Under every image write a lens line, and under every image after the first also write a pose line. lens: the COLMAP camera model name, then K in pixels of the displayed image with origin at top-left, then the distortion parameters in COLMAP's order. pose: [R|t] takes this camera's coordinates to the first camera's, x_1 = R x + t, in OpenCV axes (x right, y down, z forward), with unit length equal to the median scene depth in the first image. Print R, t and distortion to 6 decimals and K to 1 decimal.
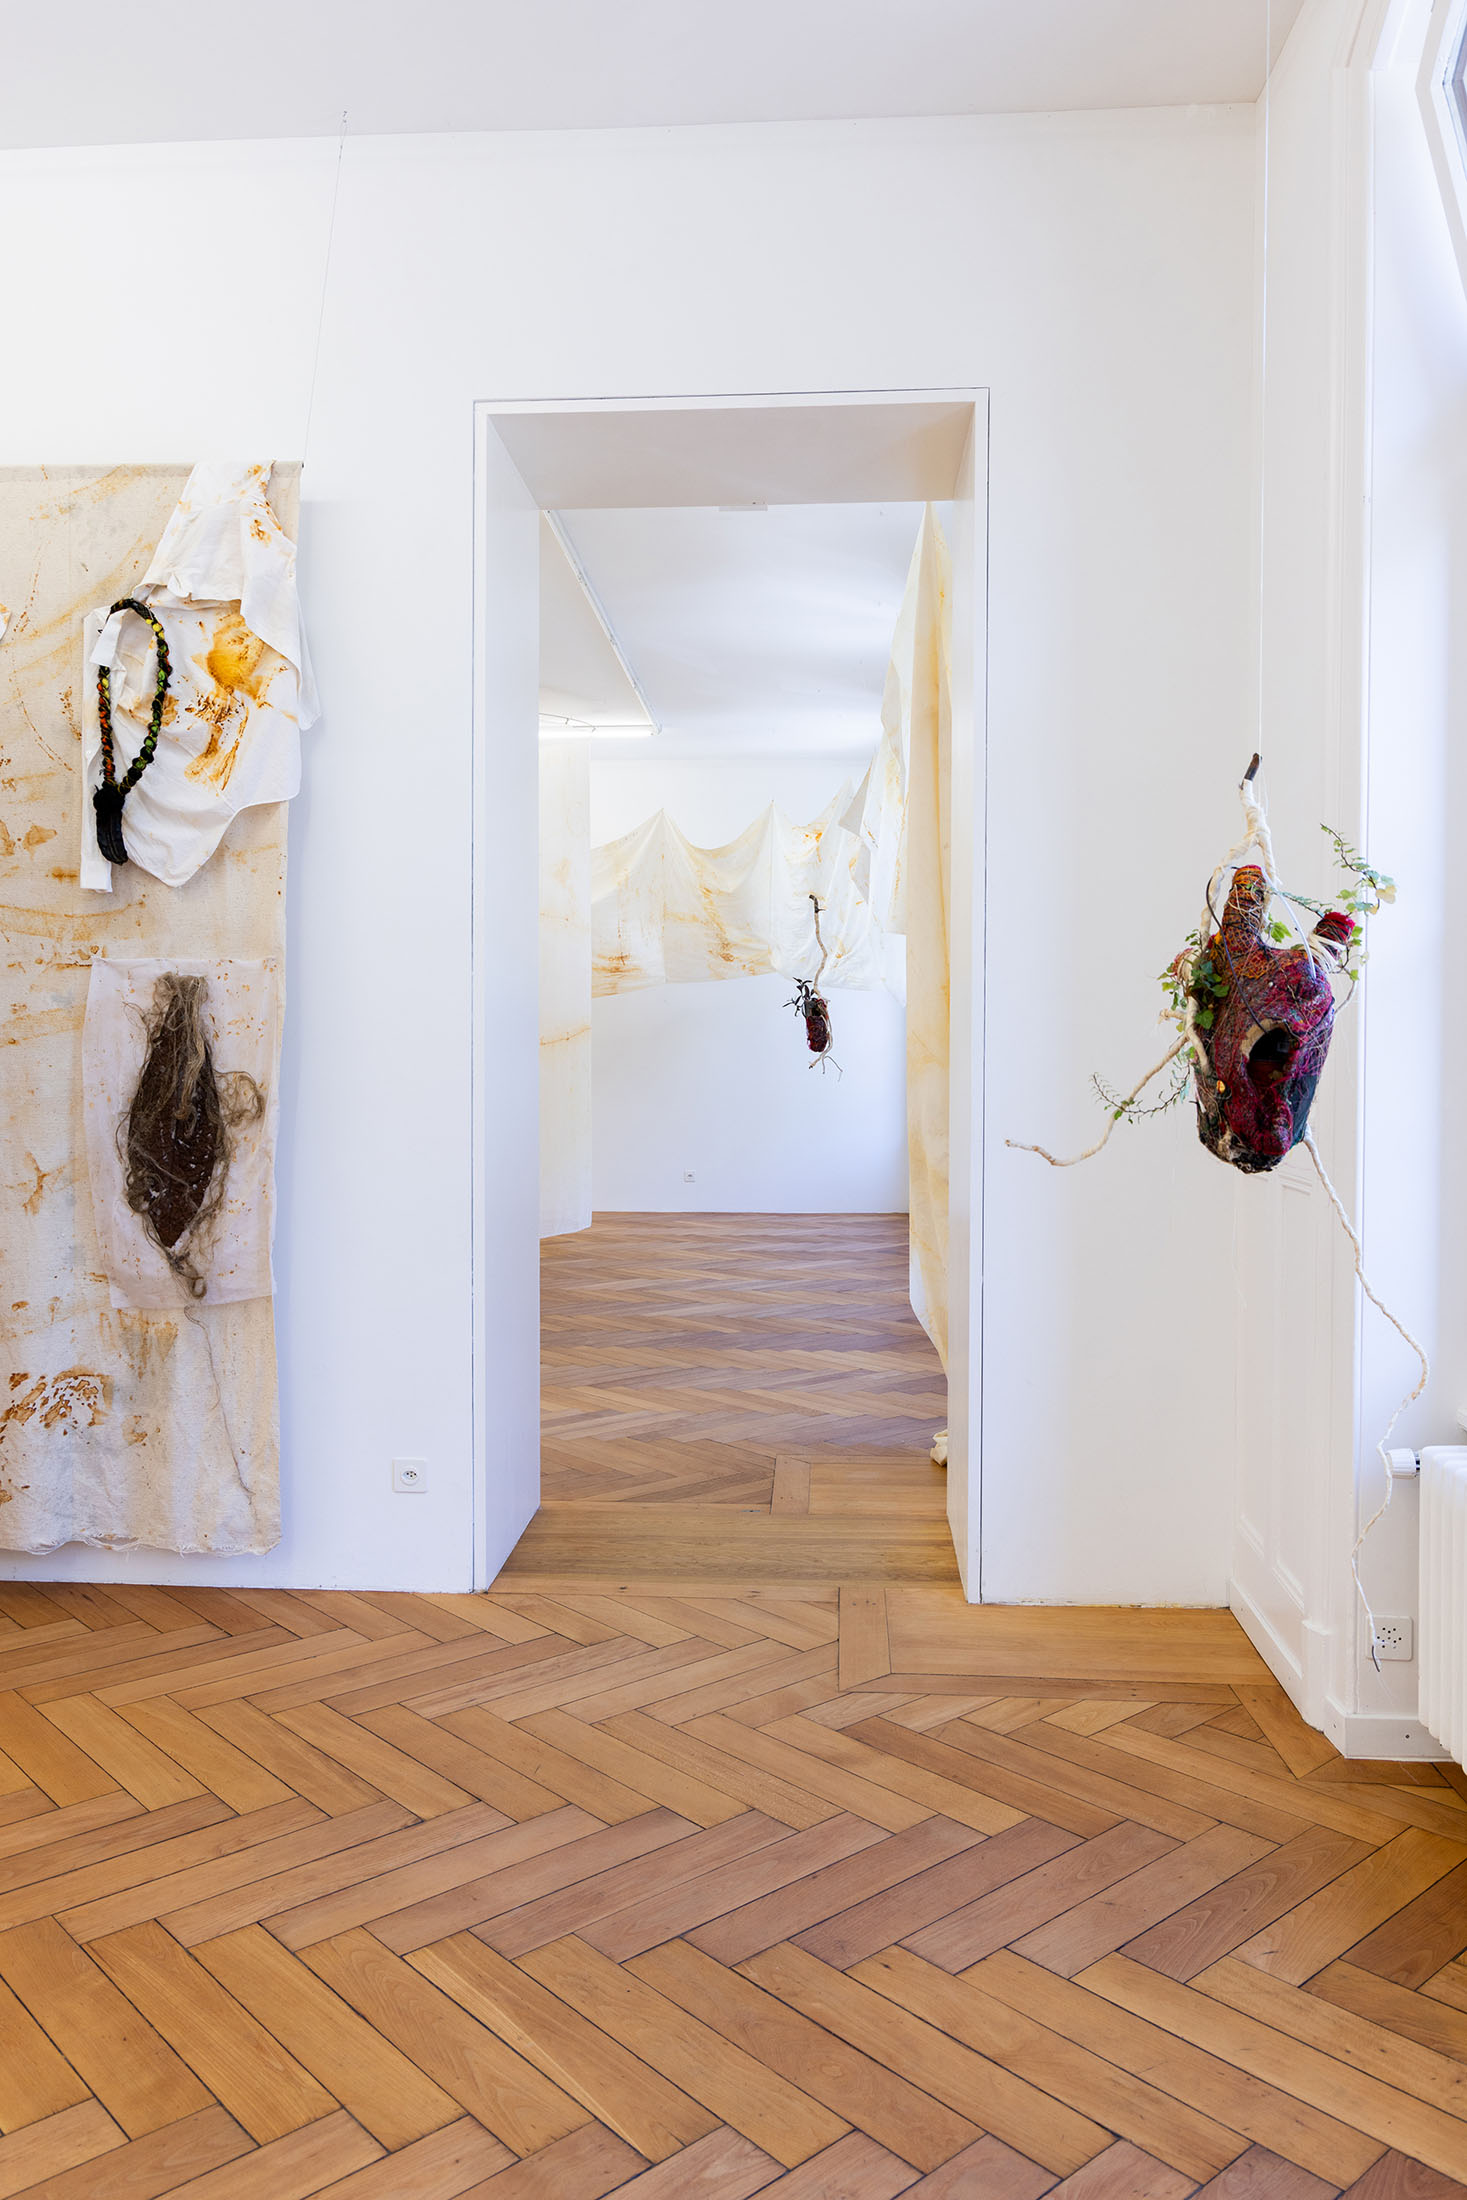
lens RADIAL K [[1613.9, 0, 745.5], [0, 1613.9, 1059.6], [0, 0, 1]] dist [0.001791, -0.000114]
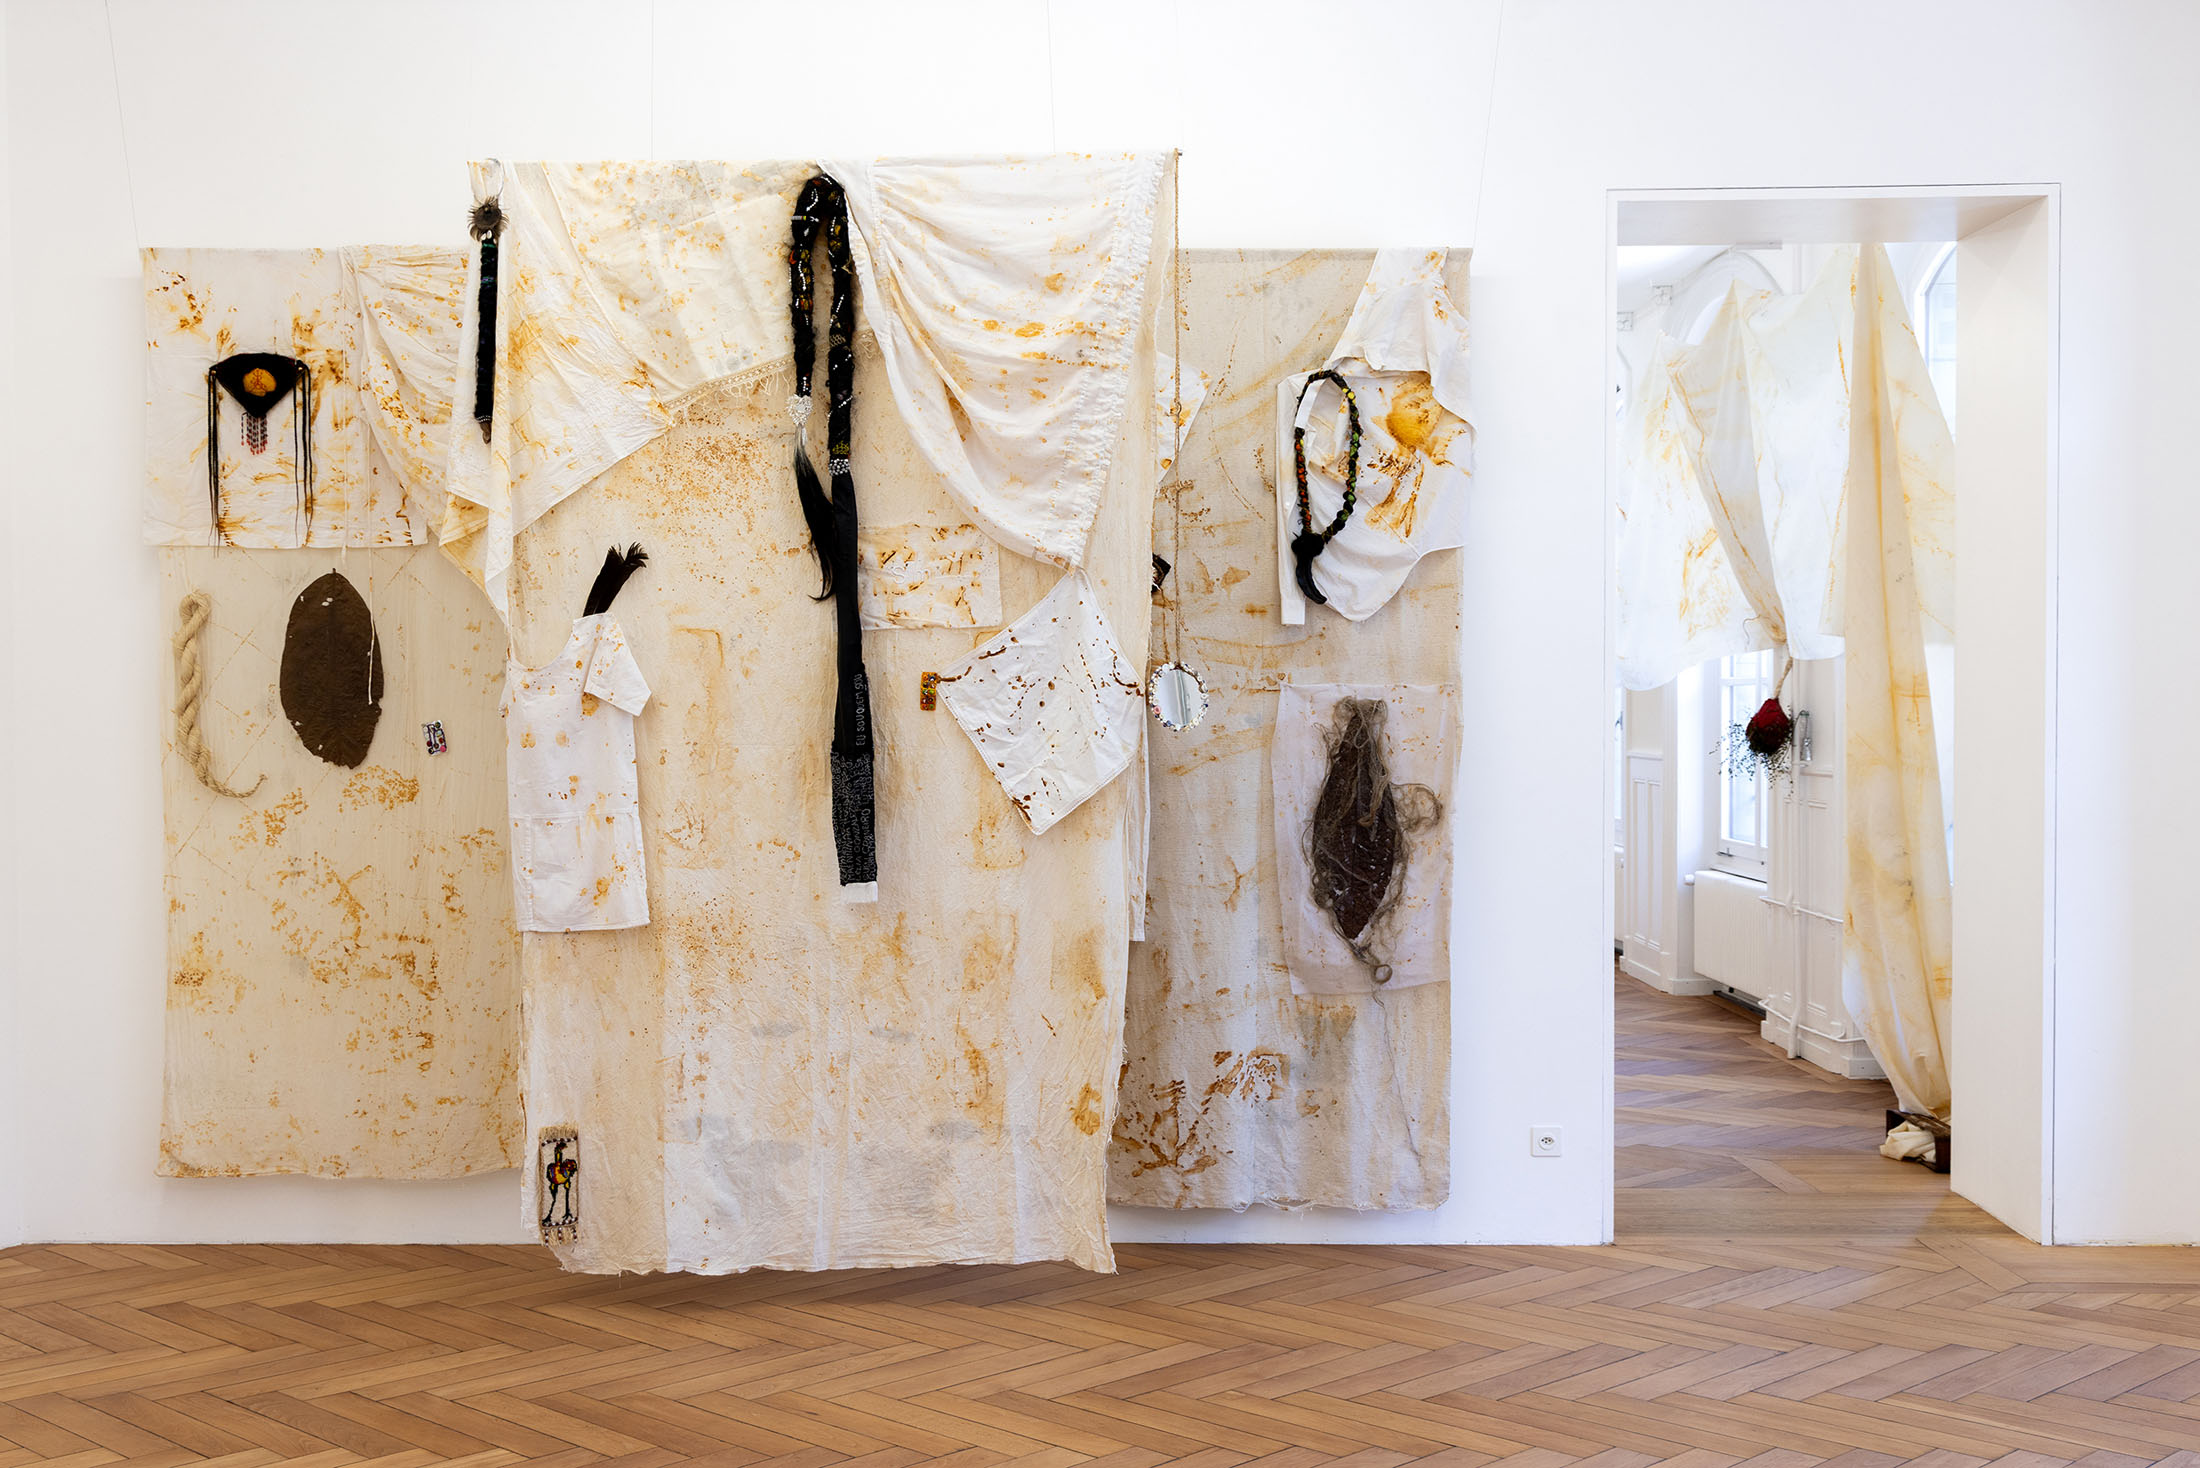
lens RADIAL K [[2482.0, 0, 1100.4], [0, 2482.0, 730.8], [0, 0, 1]] dist [0.013221, 0.000000]
pose [[0.998725, -0.005827, 0.050138, -0.619540], [0.005757, 0.999982, 0.001536, -0.033590], [-0.050146, -0.001246, 0.998741, -0.730588]]
